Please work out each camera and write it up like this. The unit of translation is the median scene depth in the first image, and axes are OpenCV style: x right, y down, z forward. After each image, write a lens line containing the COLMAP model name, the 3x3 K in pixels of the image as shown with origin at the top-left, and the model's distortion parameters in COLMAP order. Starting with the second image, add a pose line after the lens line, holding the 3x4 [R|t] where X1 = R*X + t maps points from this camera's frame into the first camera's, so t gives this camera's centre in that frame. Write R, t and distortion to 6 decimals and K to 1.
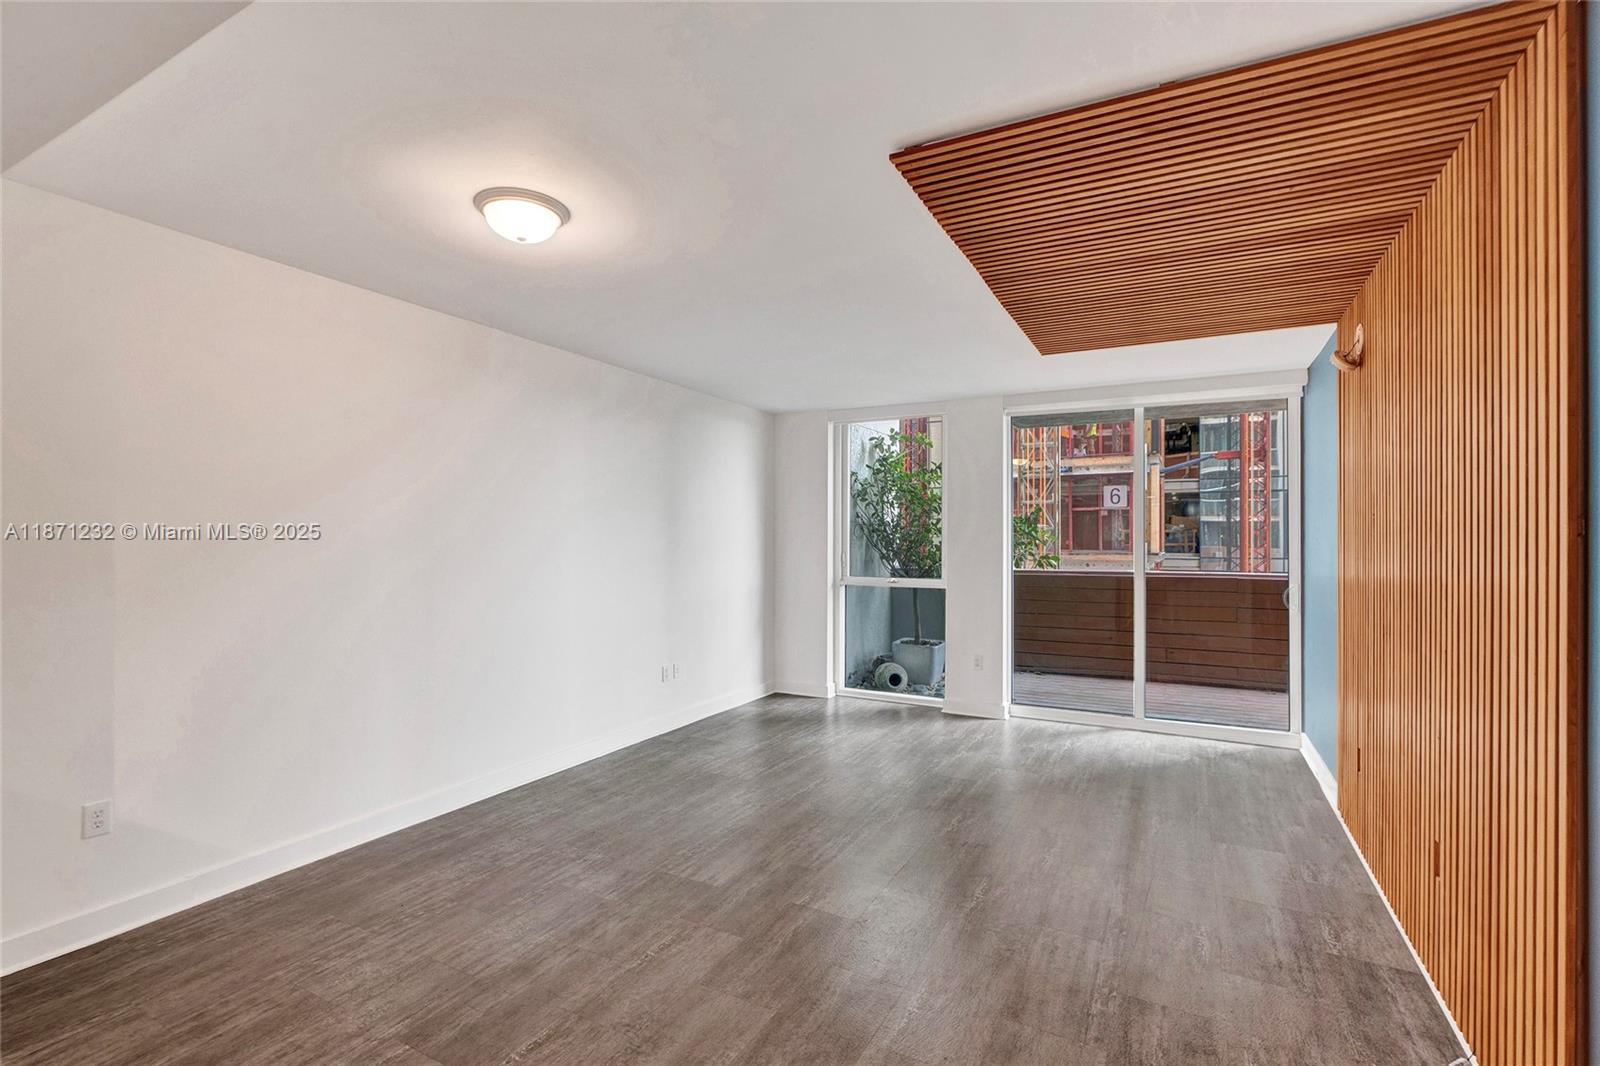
lens RADIAL K [[727.5, 0, 806.9], [0, 727.5, 543.3], [0, 0, 1]] dist [-0.000294, 0.001064]
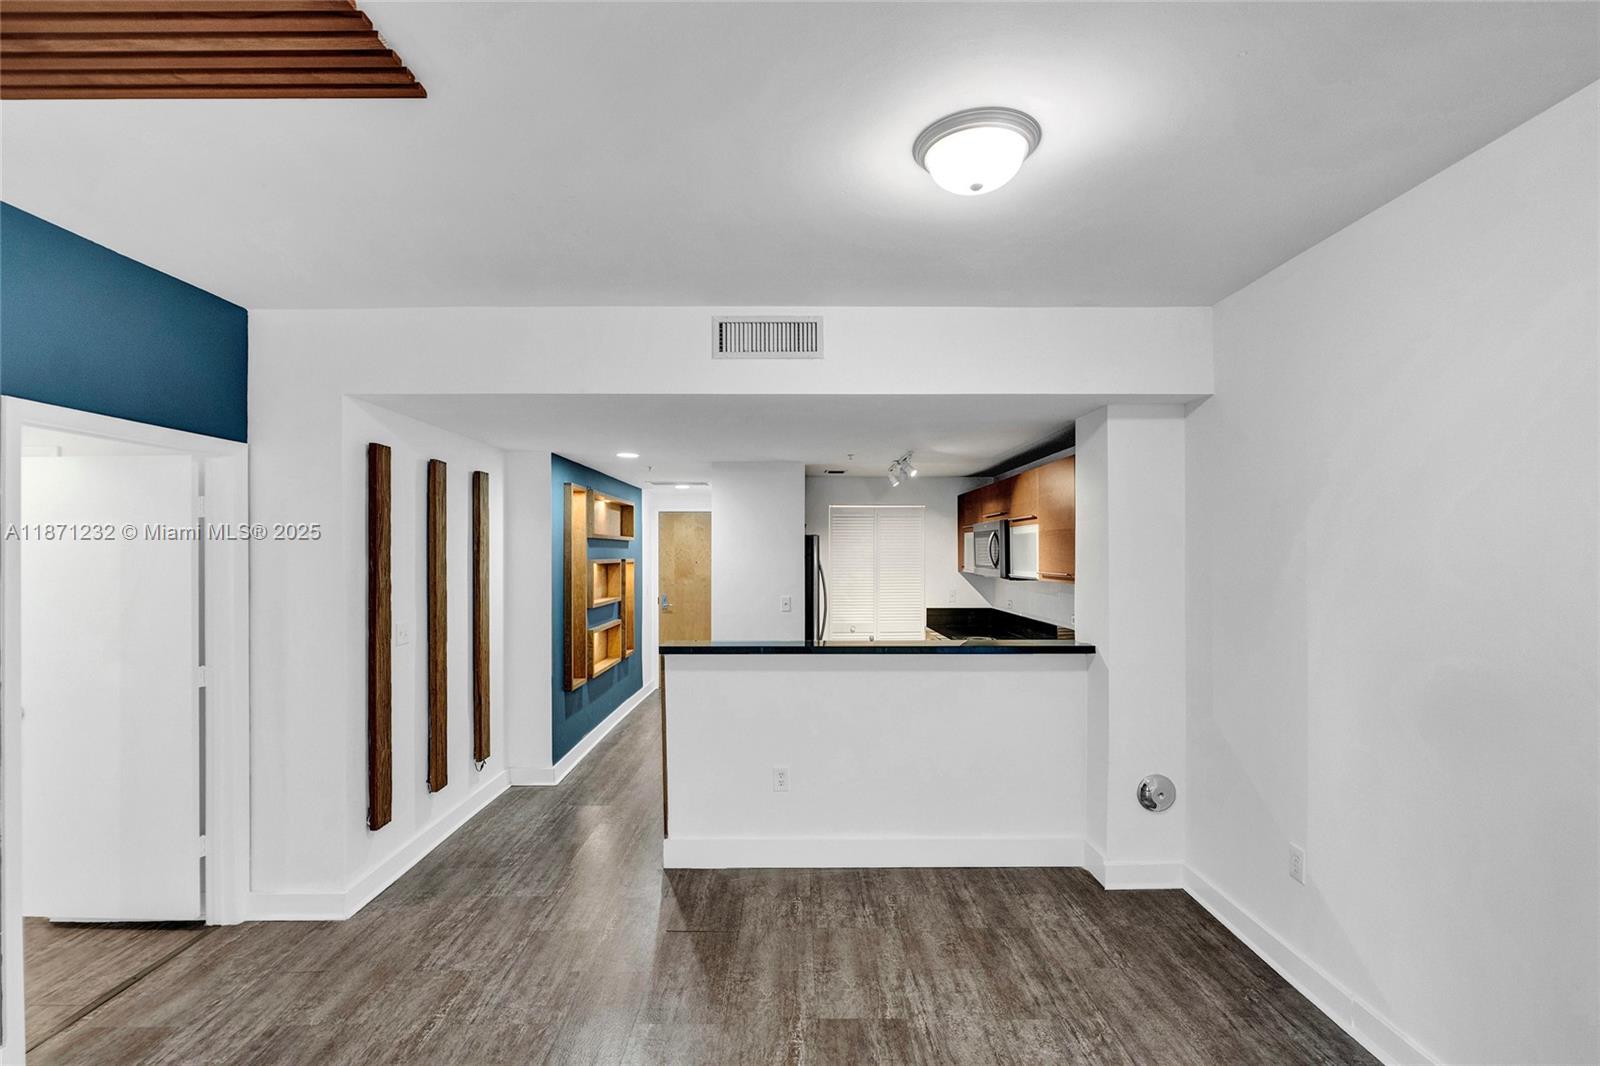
lens RADIAL K [[727.5, 0, 789.9], [0, 727.5, 545.6], [0, 0, 1]] dist [-0.000294, 0.001064]
pose [[-0.889538, 0.002493, -0.456855, 0.038806], [0.005729, 0.999967, -0.005698, -0.021010], [0.456826, -0.007685, -0.889523, 0.578962]]
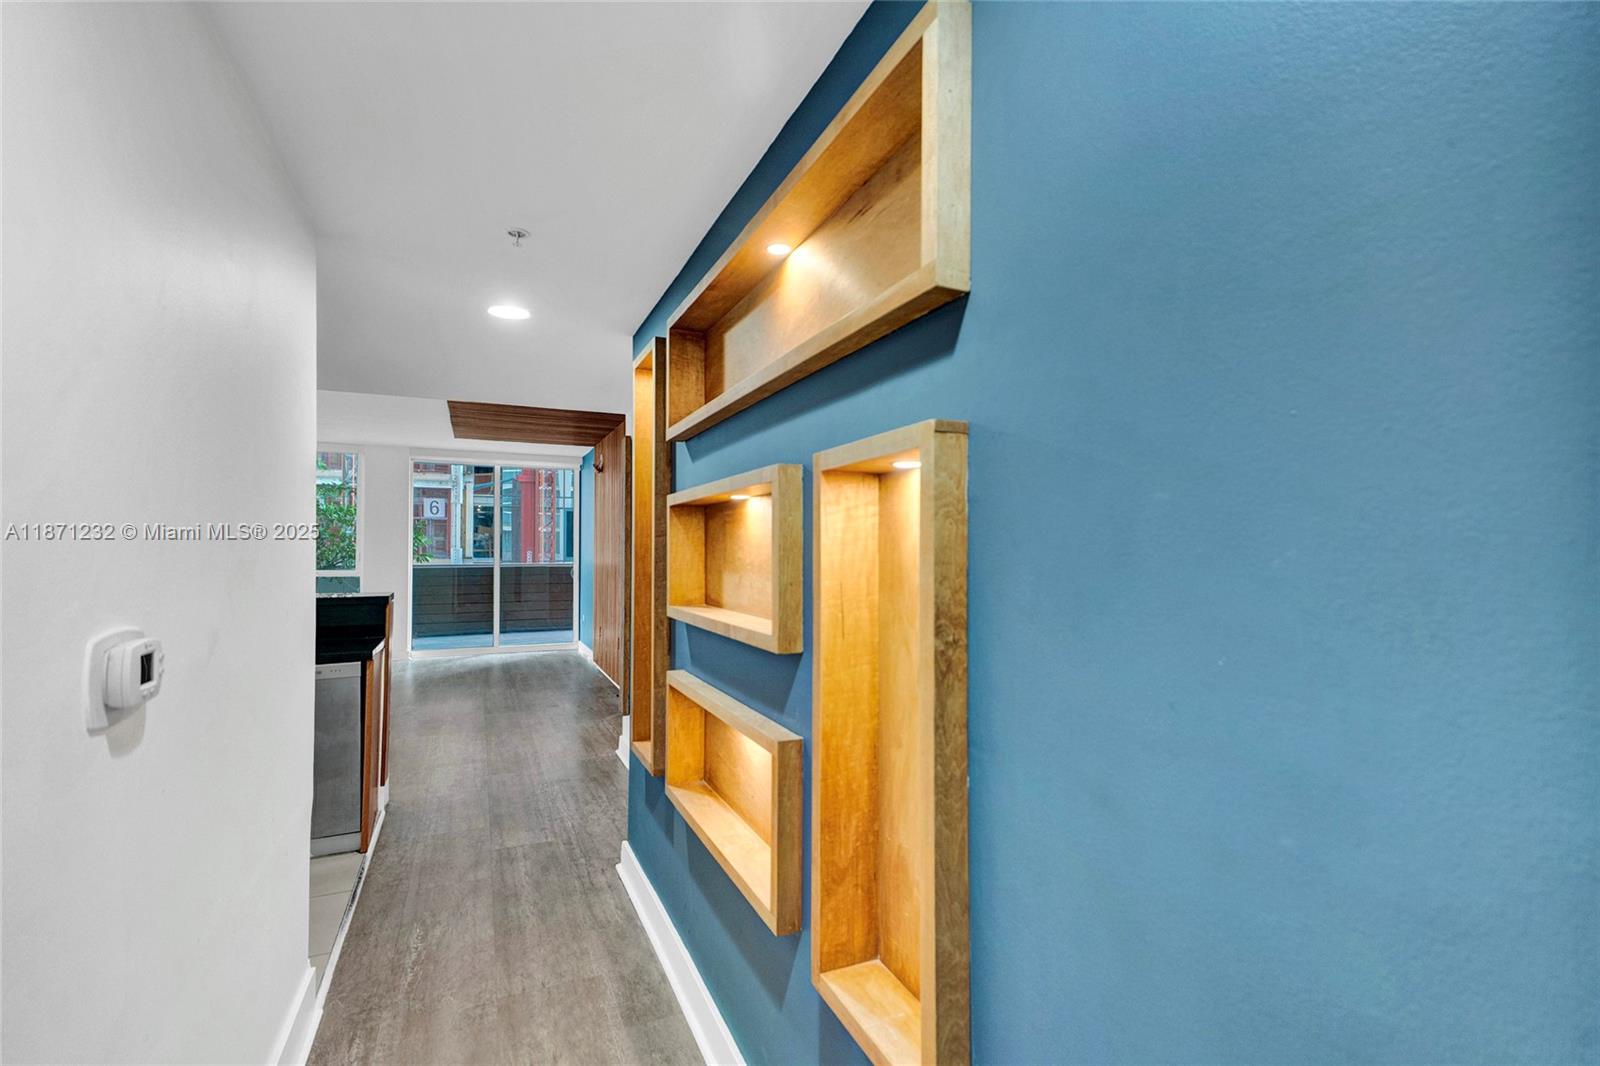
lens RADIAL K [[727.5, 0, 801.7], [0, 727.5, 537.3], [0, 0, 1]] dist [-0.000294, 0.001064]
pose [[0.621423, 0.012403, 0.783377, -0.356487], [0.002858, 0.999832, -0.018097, 0.011909], [-0.783470, 0.013485, 0.621283, -0.506269]]
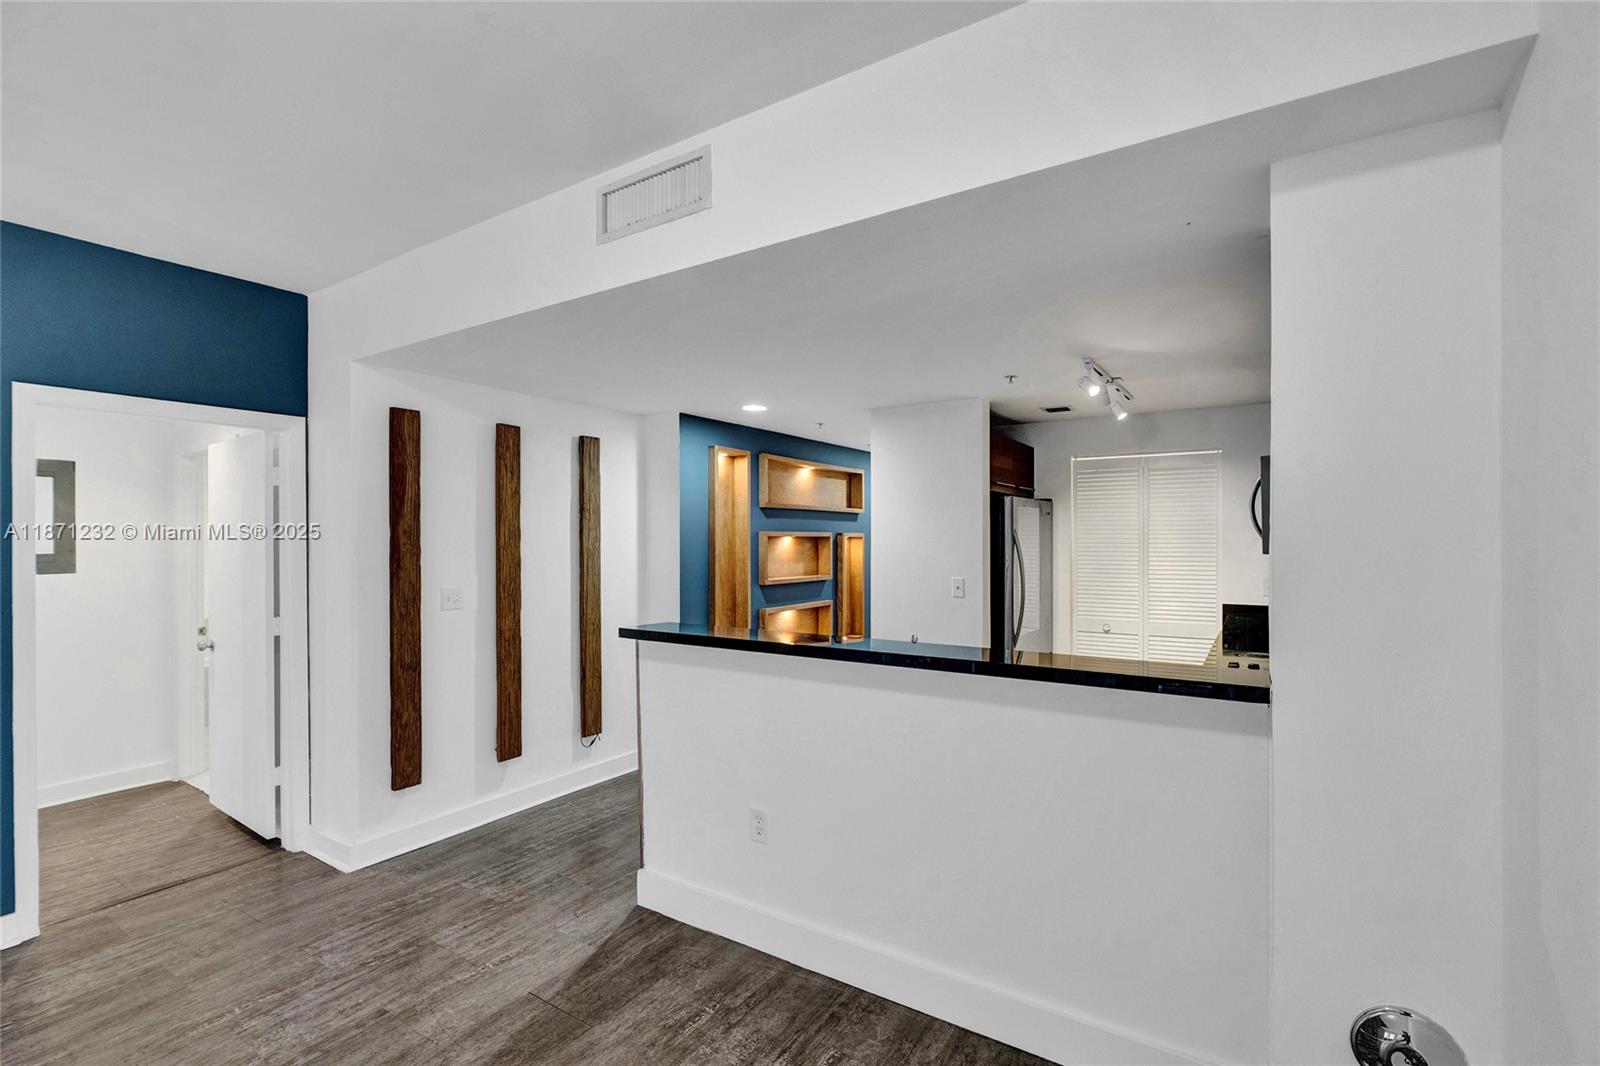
lens RADIAL K [[727.5, 0, 800.7], [0, 727.5, 537.7], [0, 0, 1]] dist [-0.000294, 0.001064]
pose [[-0.993933, 0.007773, 0.109708, -0.254416], [0.007721, 0.999970, -0.000902, -0.003839], [-0.109711, -0.000050, -0.993963, 0.480067]]
